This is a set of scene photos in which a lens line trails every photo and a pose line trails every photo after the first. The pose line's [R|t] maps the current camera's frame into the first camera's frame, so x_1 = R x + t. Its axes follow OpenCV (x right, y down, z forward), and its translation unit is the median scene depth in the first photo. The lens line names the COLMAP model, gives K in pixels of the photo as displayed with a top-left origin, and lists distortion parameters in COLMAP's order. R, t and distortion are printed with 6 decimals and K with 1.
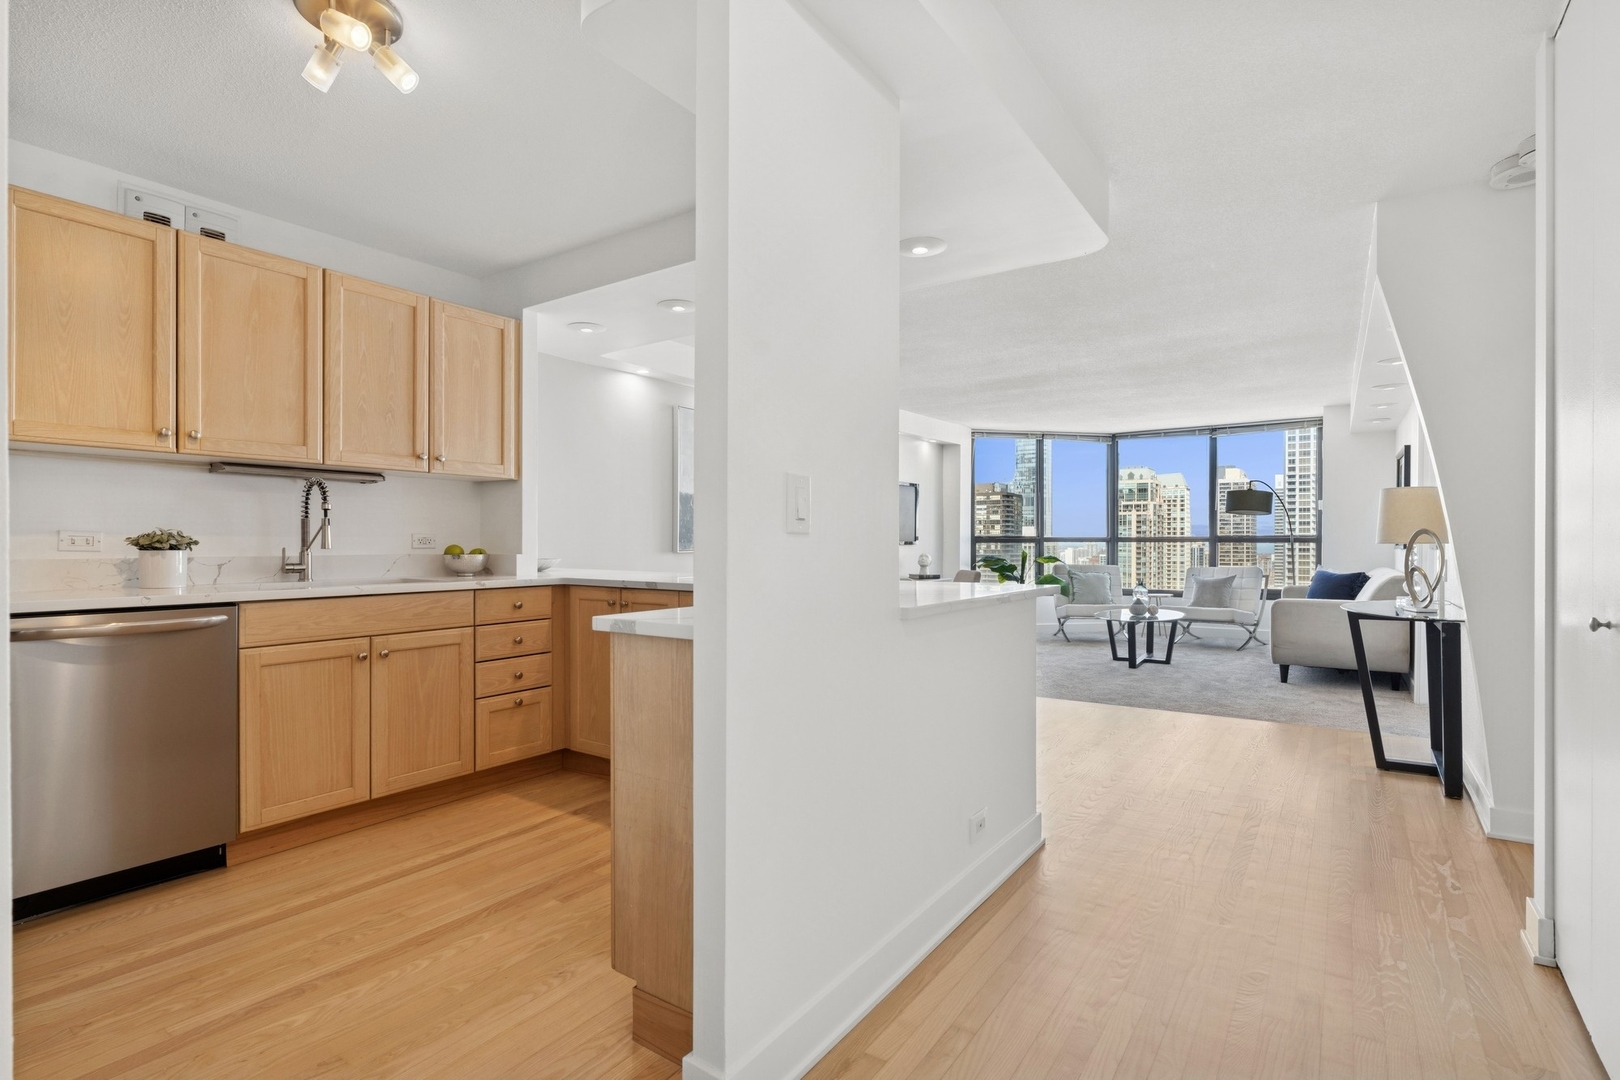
lens RADIAL K [[772.7, 0, 806.5], [0, 772.7, 543.9], [0, 0, 1]] dist [-0.004574, -0.000160]
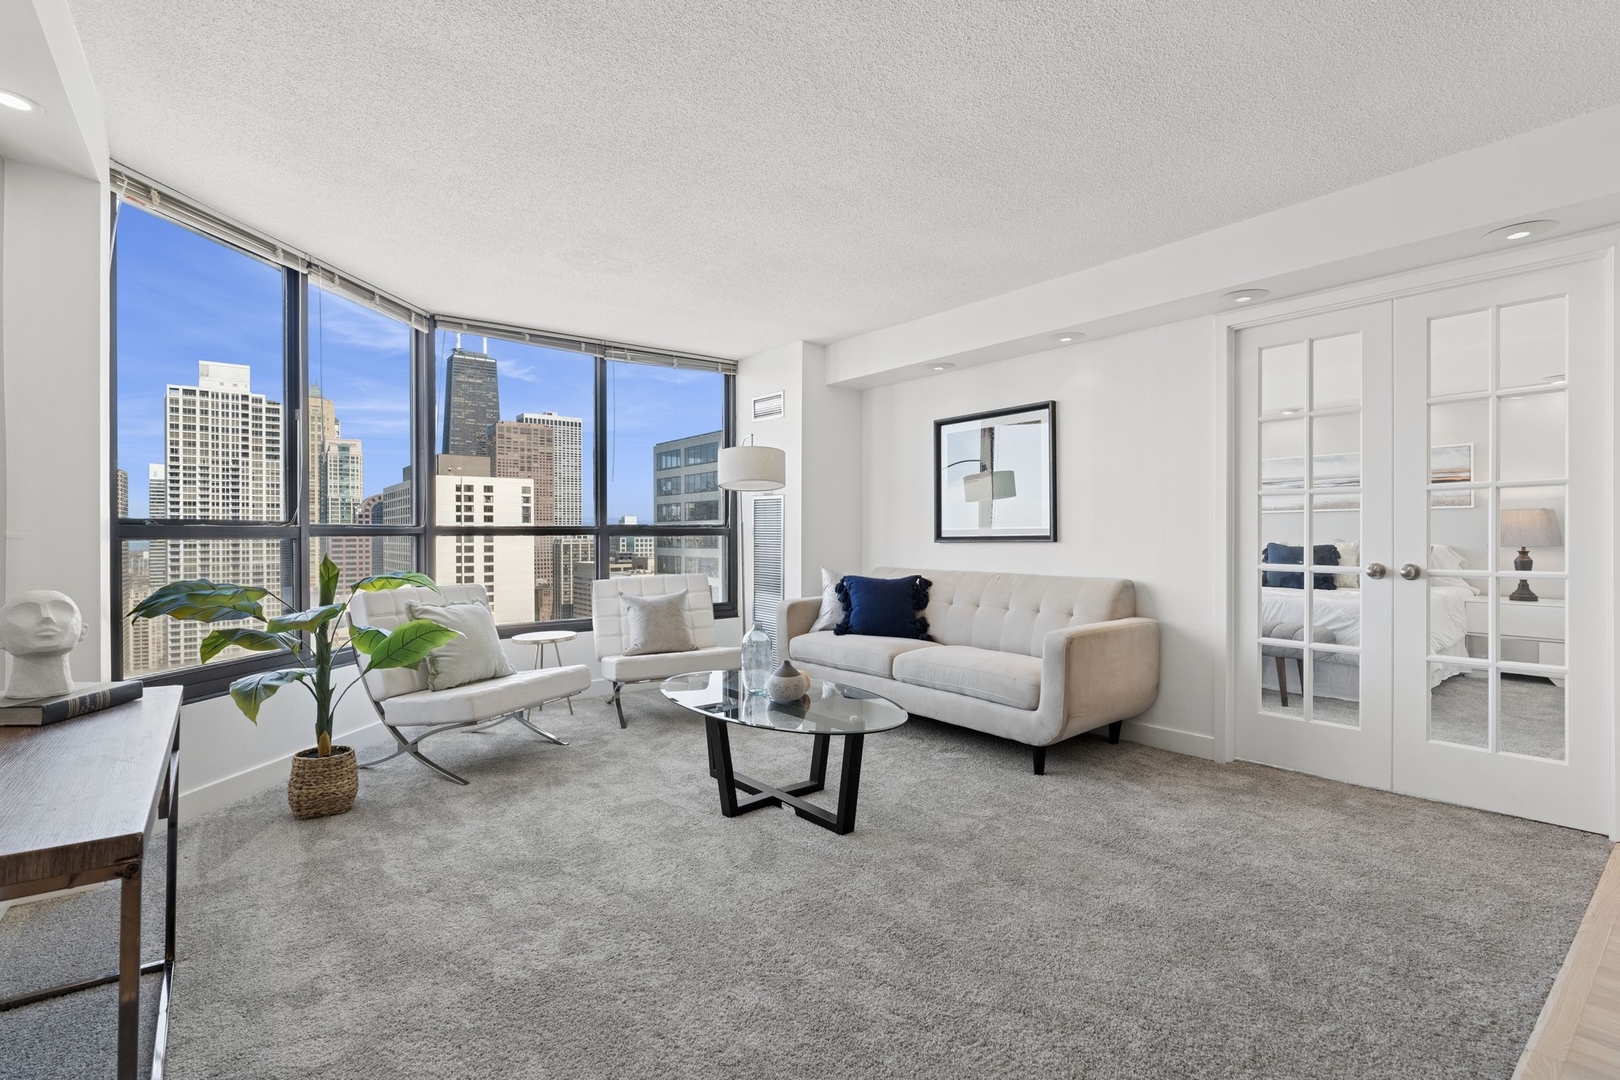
lens RADIAL K [[743.7, 0, 805.6], [0, 743.7, 537.4], [0, 0, 1]] dist [-0.003948, 0.000693]
pose [[0.295357, -0.005246, 0.955373, 0.023295], [0.007329, 0.999968, 0.003225, -0.001307], [-0.955359, 0.006050, 0.295386, 0.735932]]
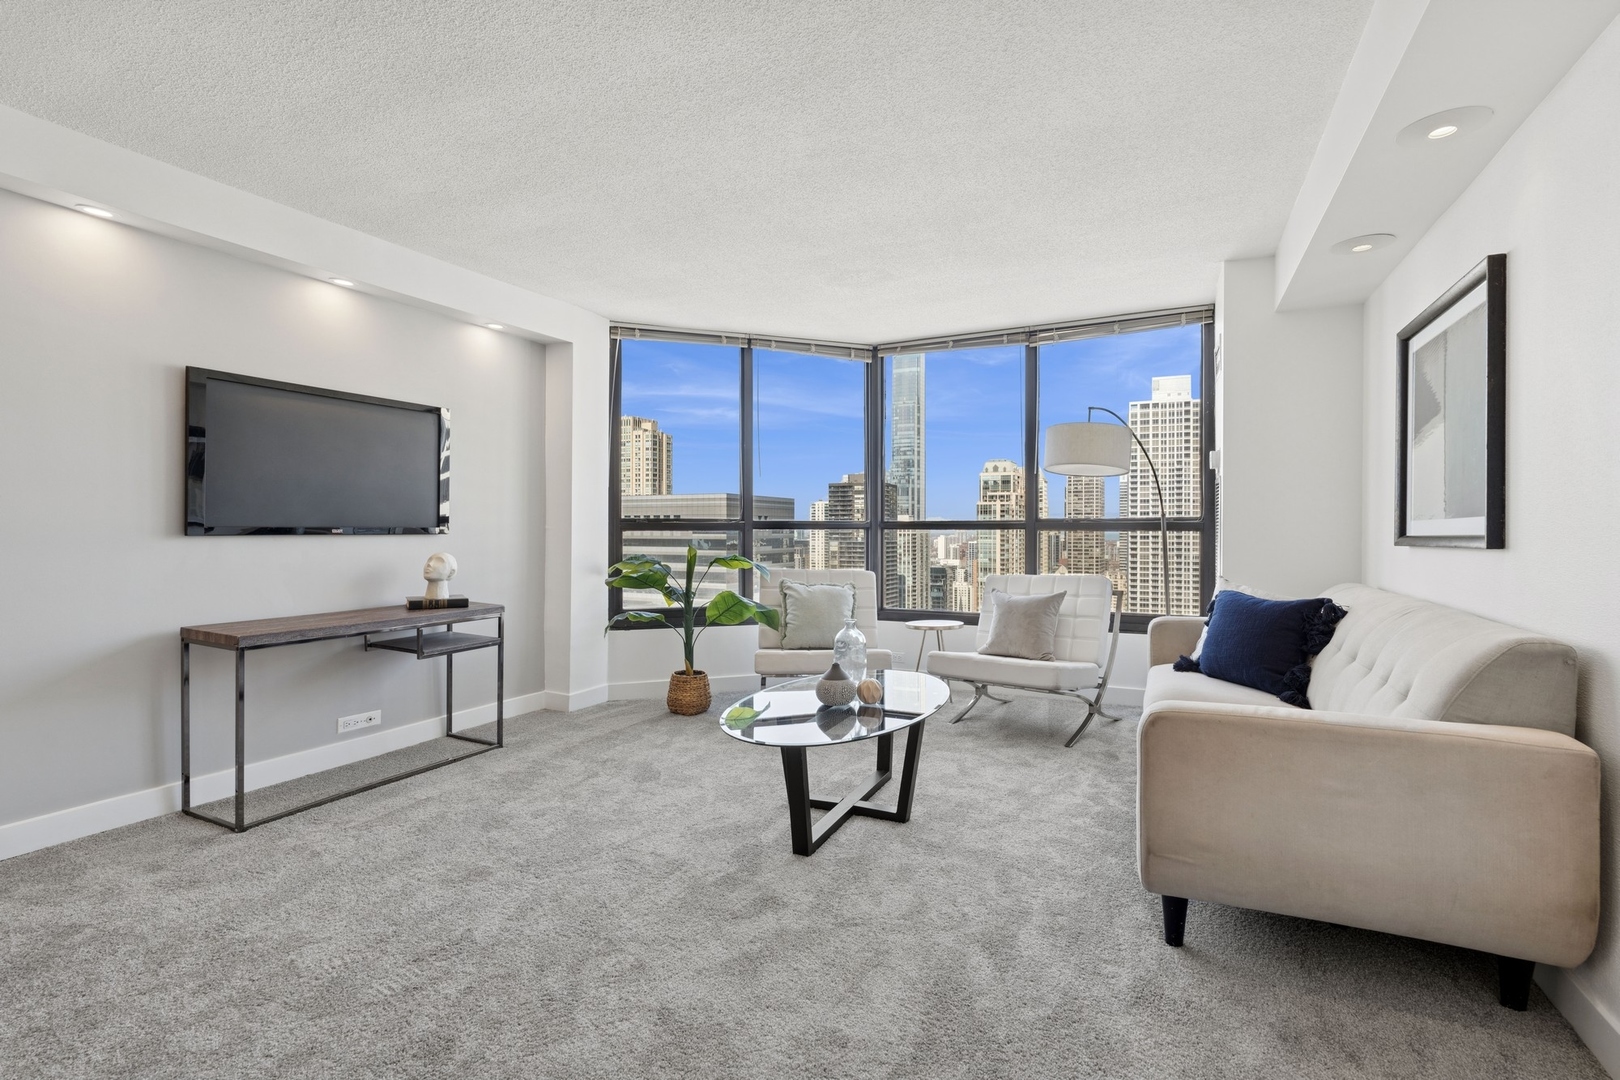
lens RADIAL K [[750.0, 0, 804.5], [0, 750.0, 530.0], [0, 0, 1]] dist [-0.007427, 0.000150]
pose [[0.989164, 0.001107, 0.146812, 0.301208], [-0.000822, 0.999998, -0.001999, -0.000756], [-0.146814, 0.001856, 0.989162, 0.513051]]
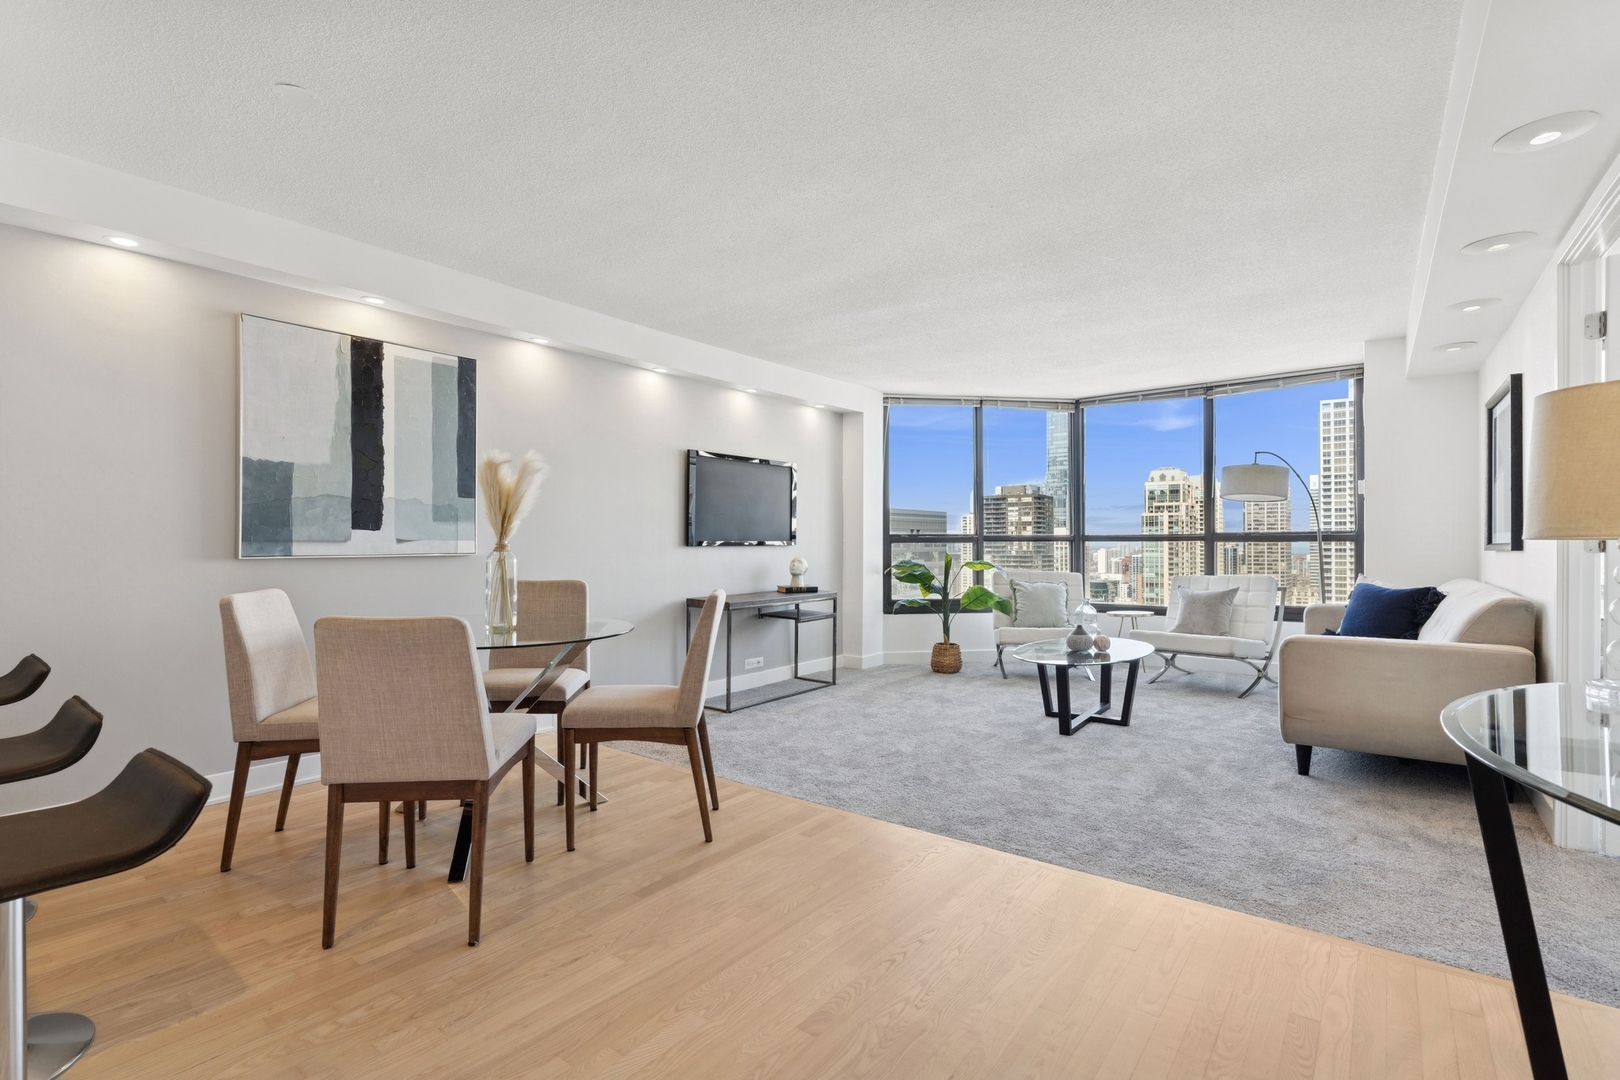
lens RADIAL K [[743.7, 0, 805.6], [0, 743.7, 537.4], [0, 0, 1]] dist [-0.003948, 0.000693]
pose [[0.998682, -0.002734, -0.051258, 0.193523], [0.002197, 0.999942, -0.010529, 0.000841], [0.051284, 0.010403, 0.998630, 0.296052]]
